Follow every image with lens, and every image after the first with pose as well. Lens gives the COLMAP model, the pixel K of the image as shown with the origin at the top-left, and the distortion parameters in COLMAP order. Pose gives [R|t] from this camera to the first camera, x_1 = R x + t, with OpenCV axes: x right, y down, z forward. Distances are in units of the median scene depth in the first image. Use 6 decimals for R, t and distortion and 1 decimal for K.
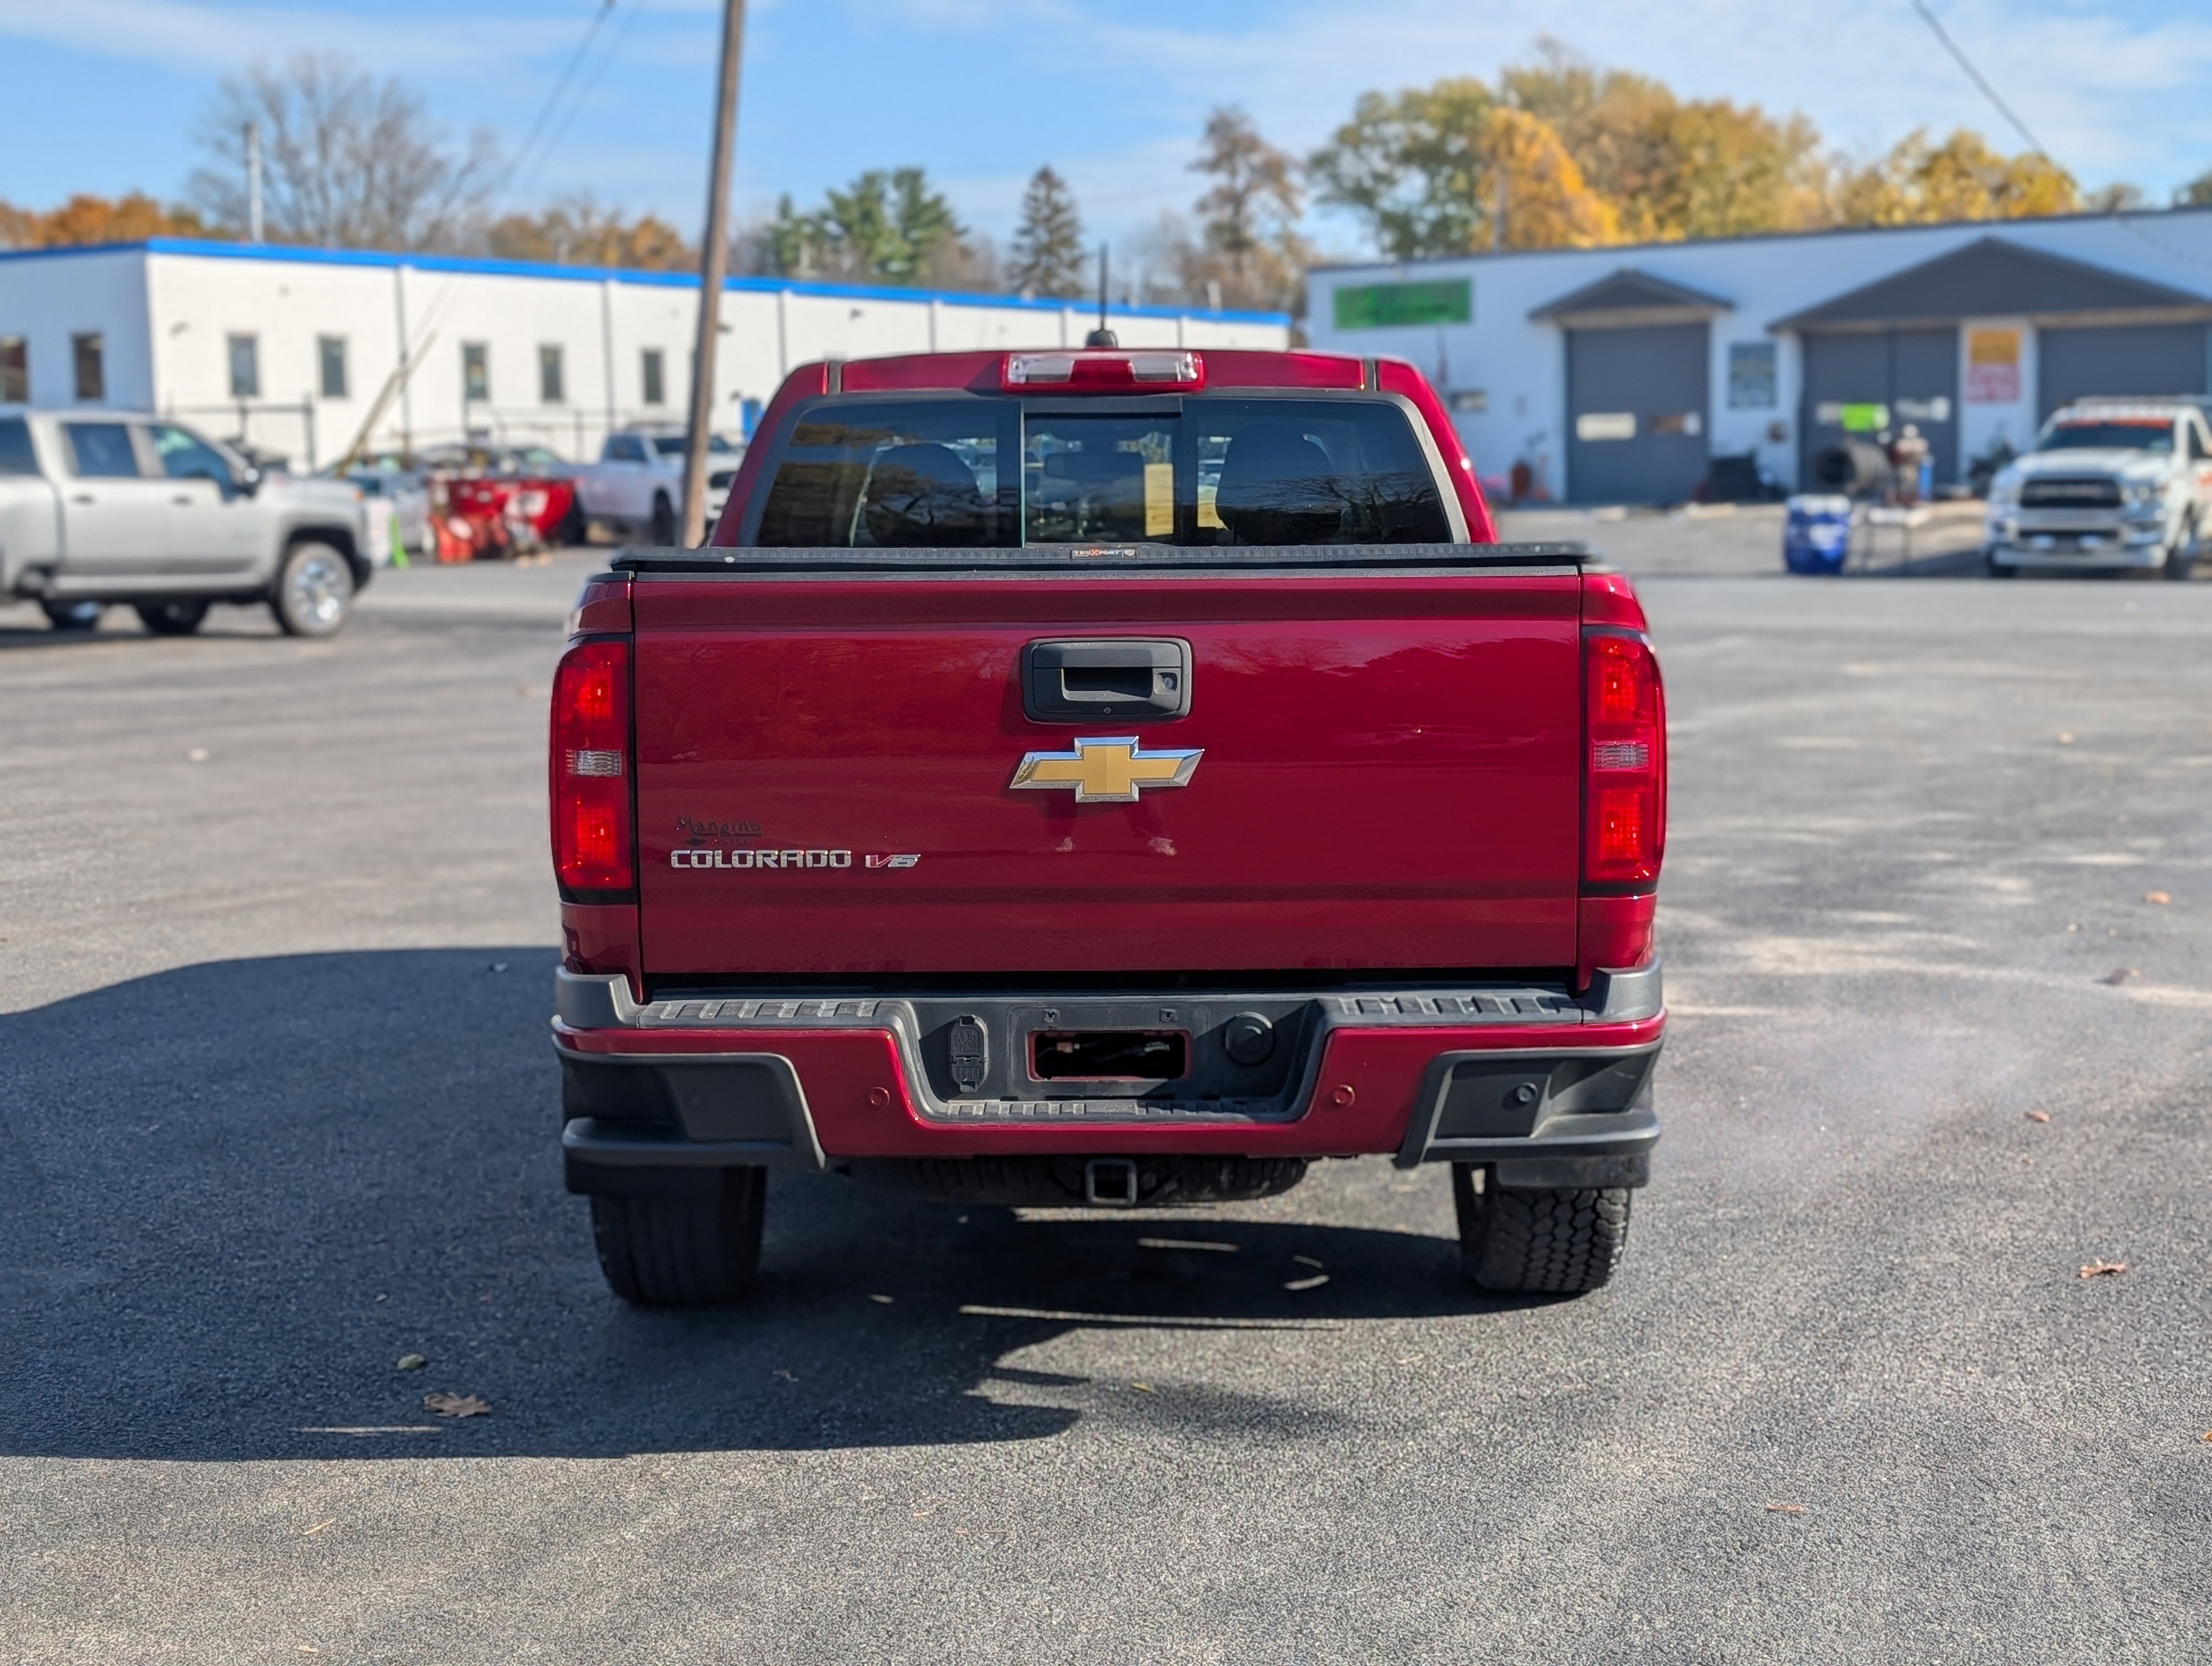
lens RADIAL K [[3244.1, 0, 1109.8], [0, 3244.1, 822.9], [0, 0, 1]] dist [0.075744, 0.000000]
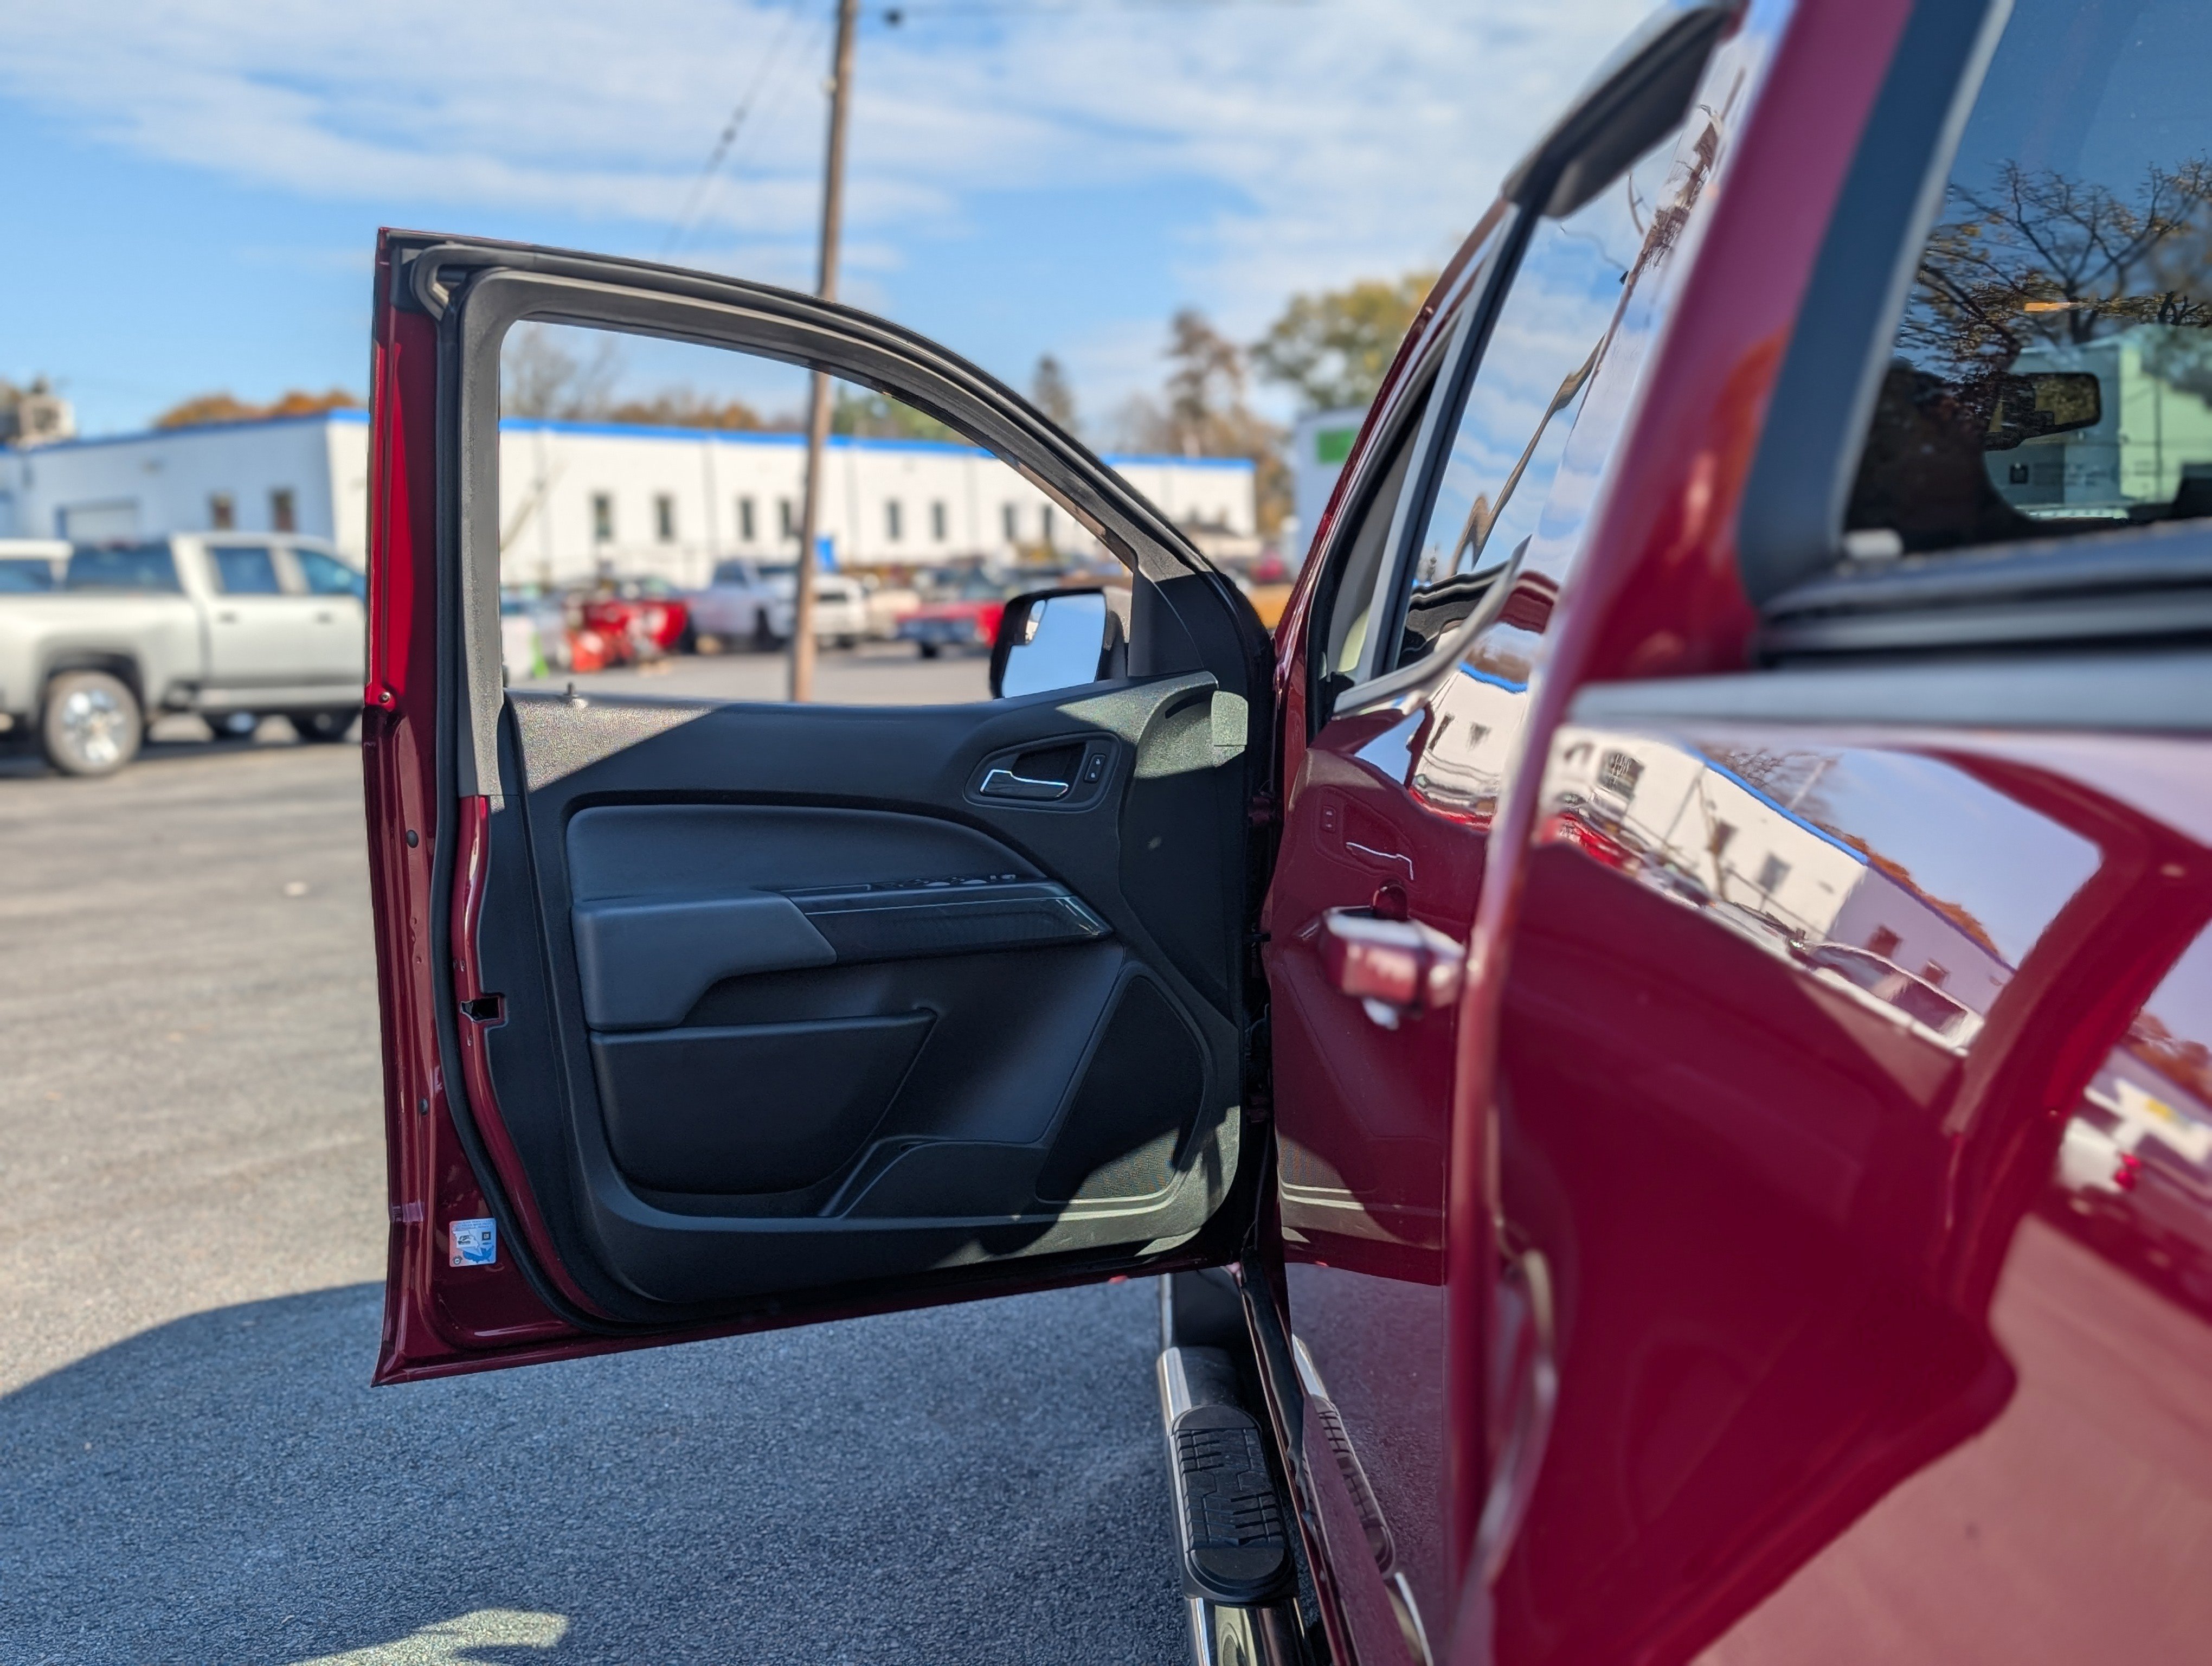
lens RADIAL K [[2481.0, 0, 1109.2], [0, 2481.0, 836.0], [0, 0, 1]] dist [0.019384, 0.000000]
pose [[0.999815, -0.018109, 0.006521, -0.053740], [0.018178, 0.999777, -0.010757, -0.021358], [-0.006325, 0.010873, 0.999921, 0.281273]]
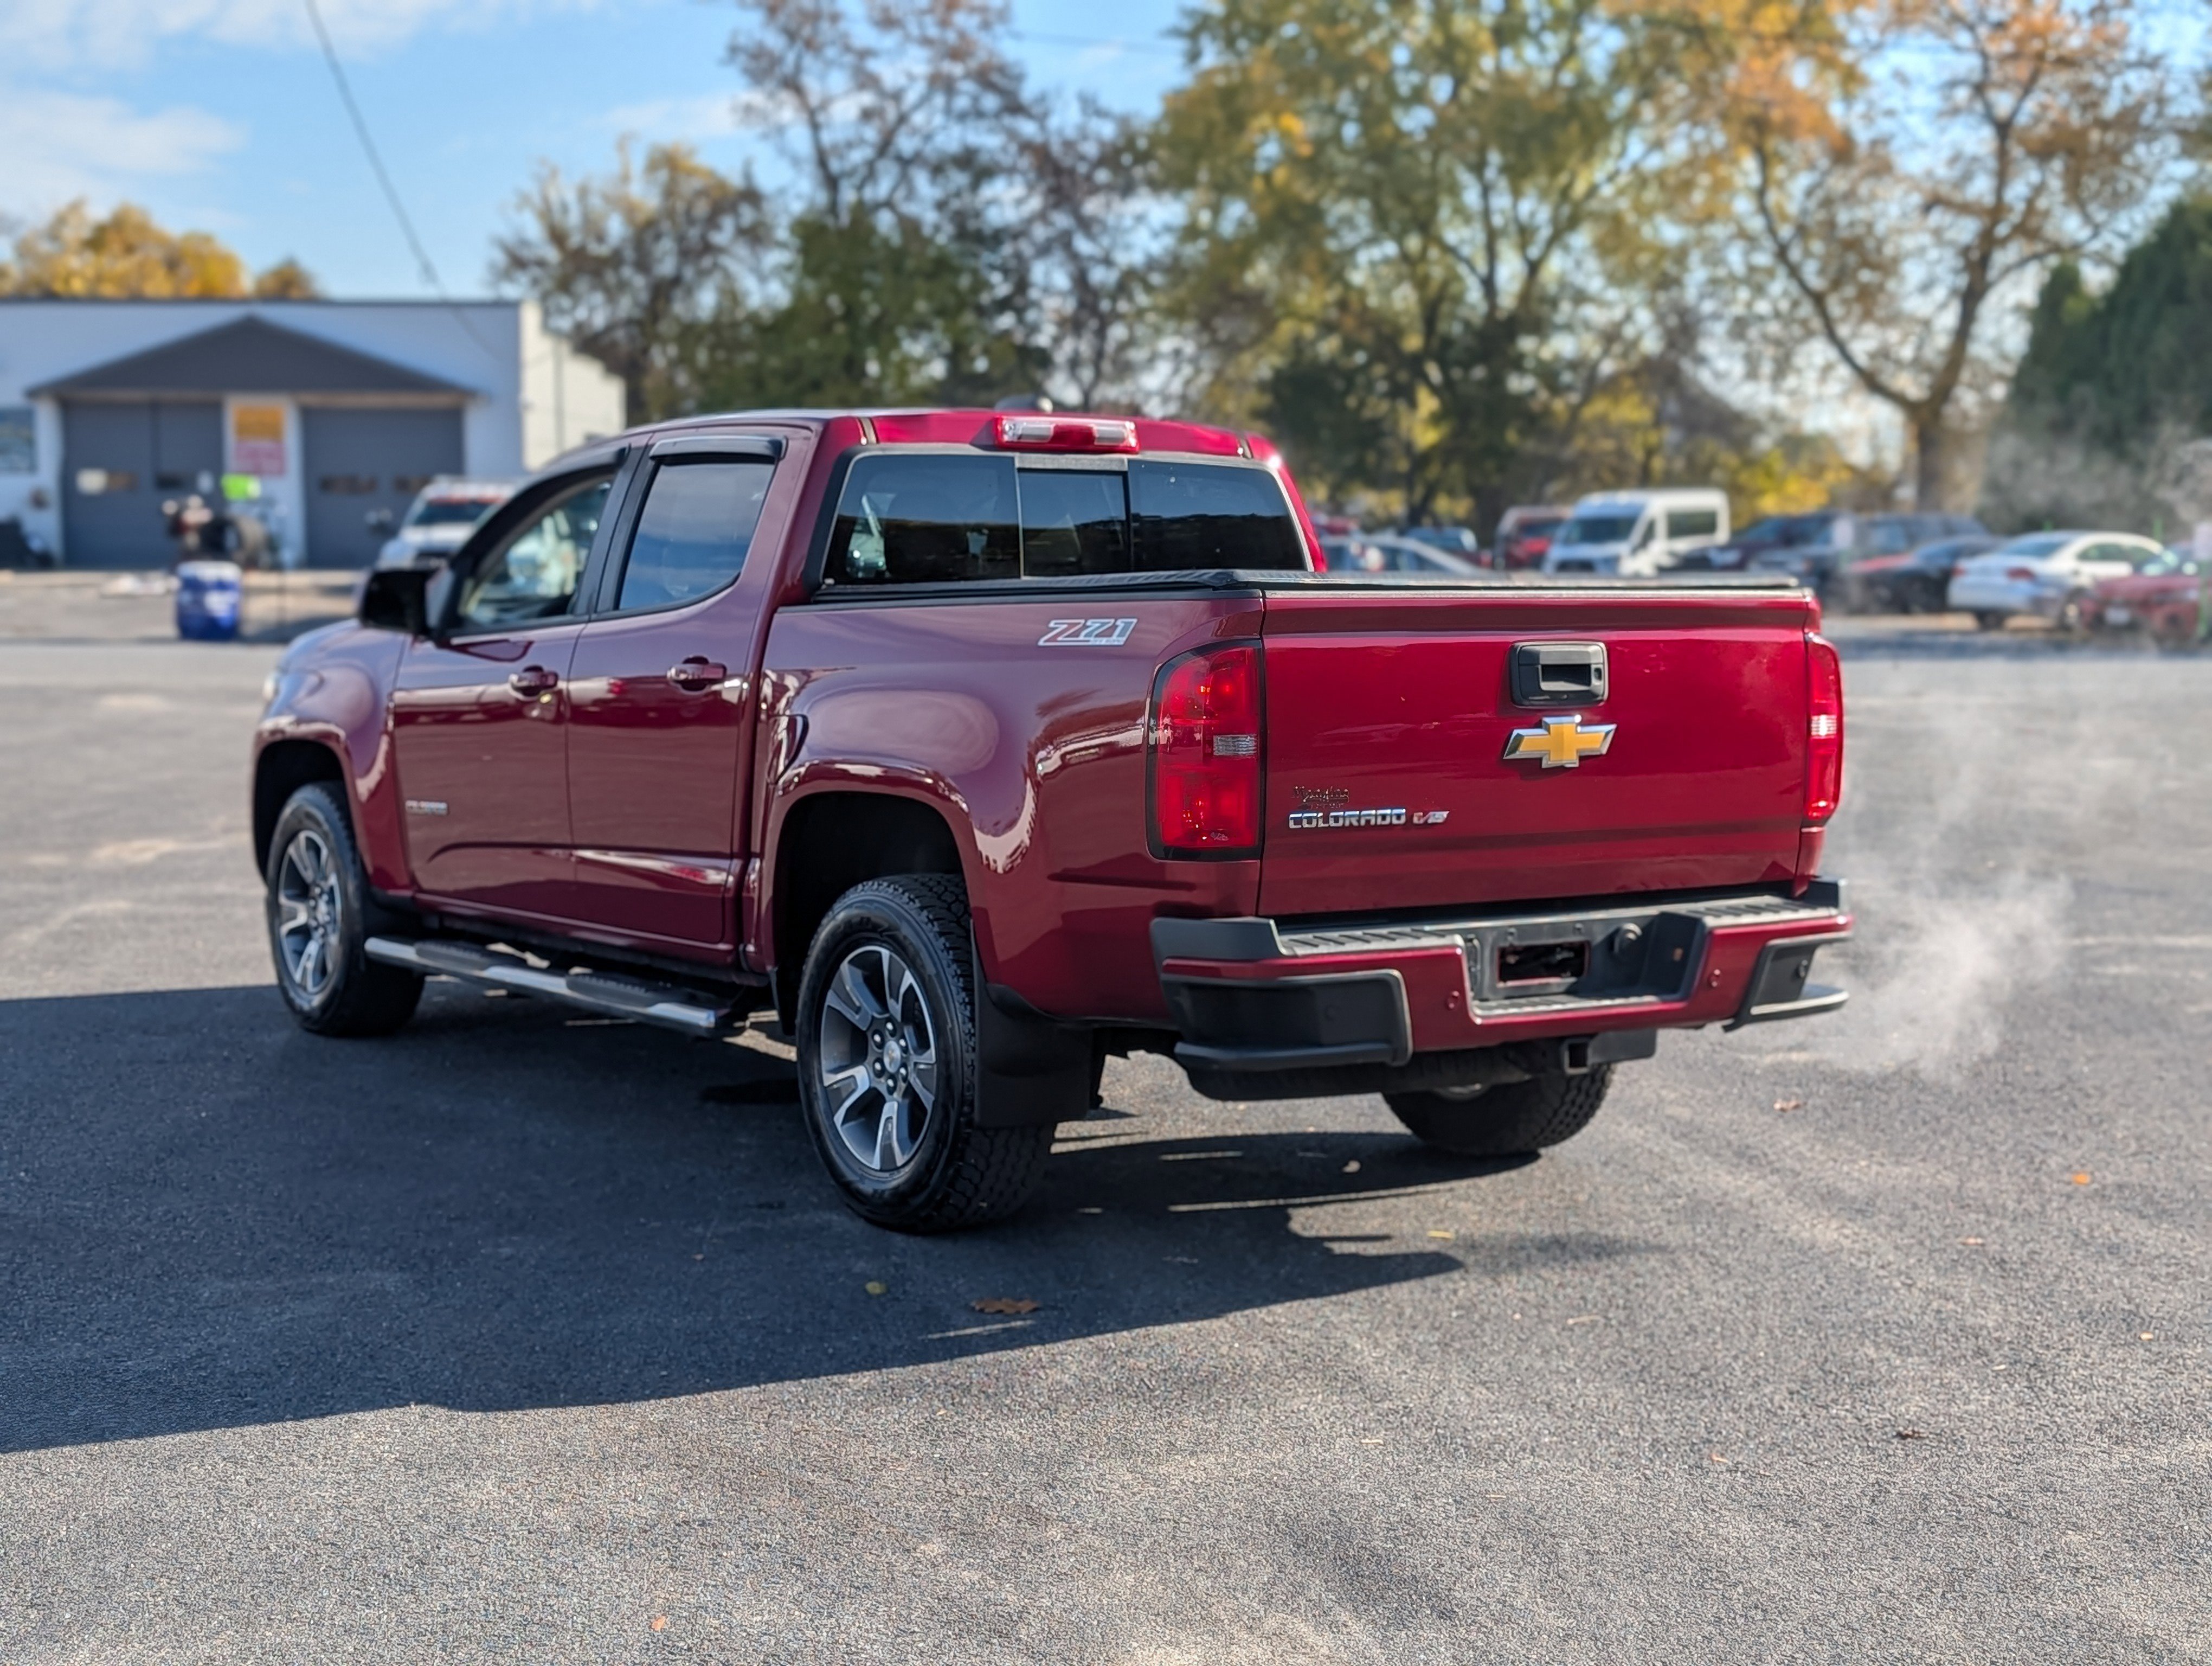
lens RADIAL K [[3244.1, 0, 1098.3], [0, 3244.1, 825.5], [0, 0, 1]] dist [0.075744, 0.000000]
pose [[0.836313, -0.031810, 0.547328, -0.219070], [0.043914, 0.998994, -0.009039, 0.005239], [-0.546490, 0.031595, 0.836869, 0.000767]]
